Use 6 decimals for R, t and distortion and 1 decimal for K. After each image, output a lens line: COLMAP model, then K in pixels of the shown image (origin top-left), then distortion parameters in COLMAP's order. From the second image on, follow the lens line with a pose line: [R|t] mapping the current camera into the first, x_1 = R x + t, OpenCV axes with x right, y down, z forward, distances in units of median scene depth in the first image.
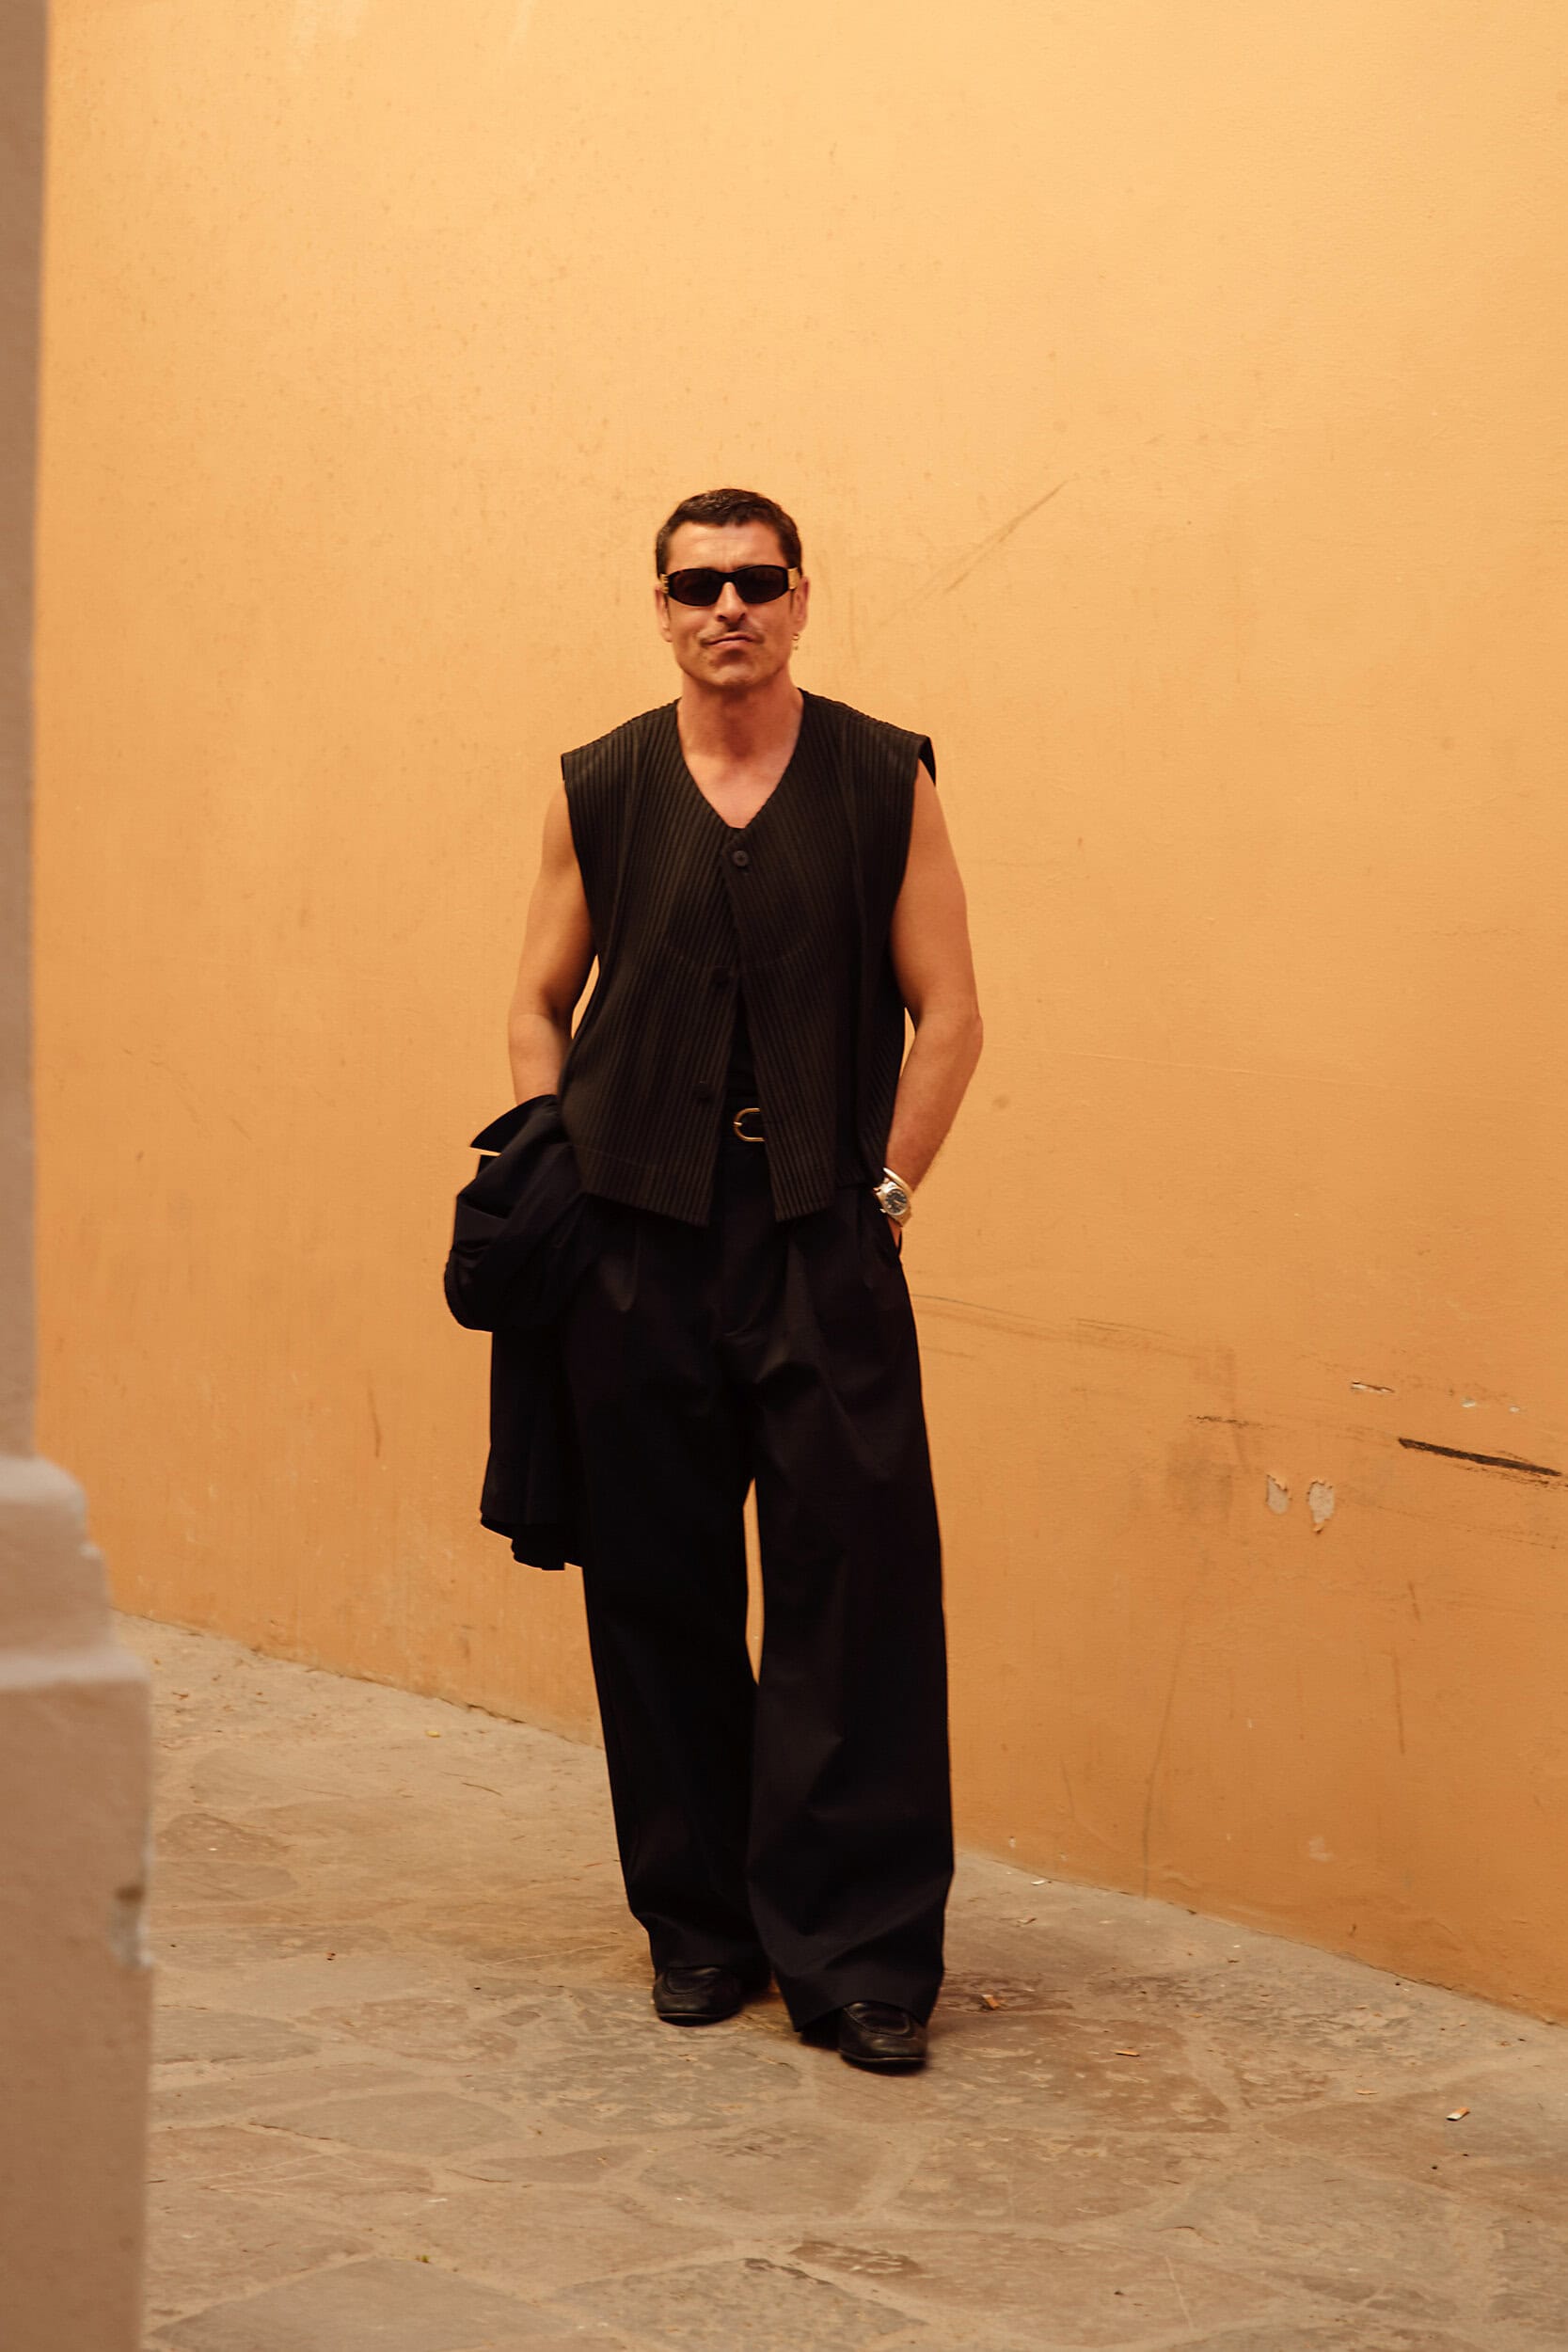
lens RADIAL K [[5594.6, 0, 772.9], [0, 5594.6, 1165.3], [0, 0, 1]] dist [-0.017815, 0.000000]
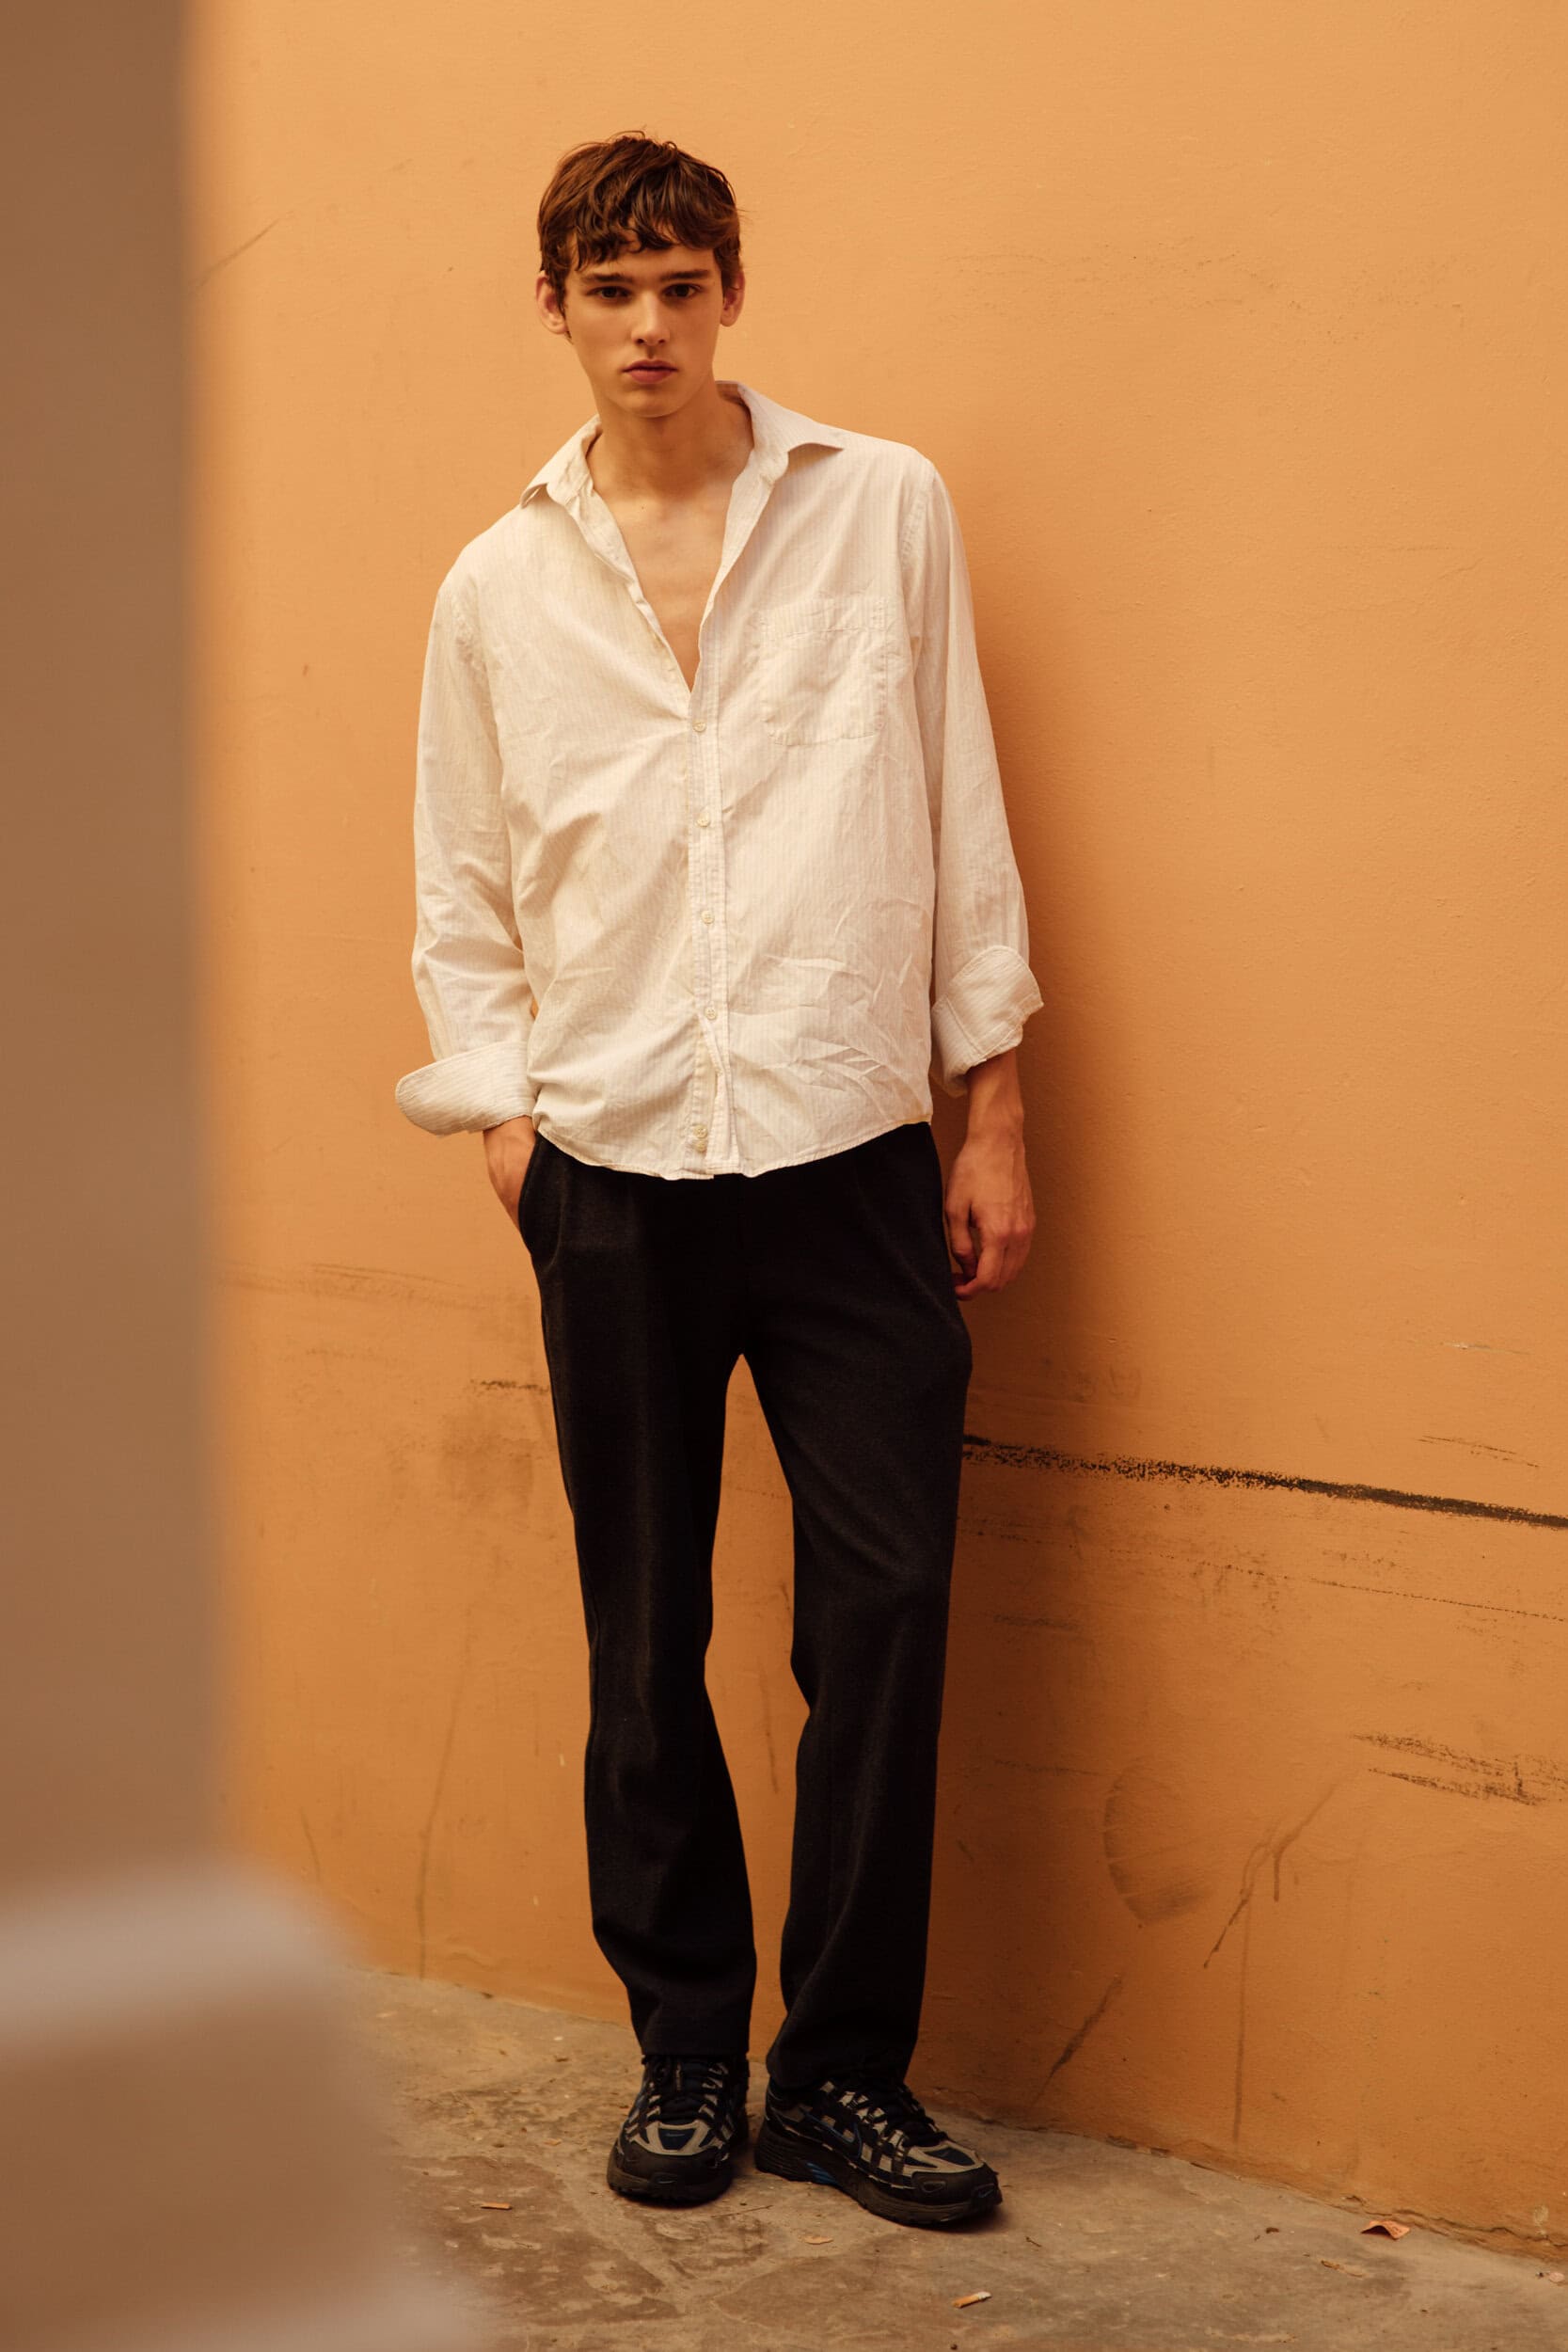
lens RADIAL K [[5594.6, 0, 750.7], [0, 5594.6, 1074.1], [0, 0, 1]] dist [-0.017815, 0.000000]
pose [[0.971247, -0.028275, 0.236389, -0.085362], [0.026562, 0.999593, 0.010429, -0.007610], [-0.236588, -0.003850, 0.971602, 0.235486]]
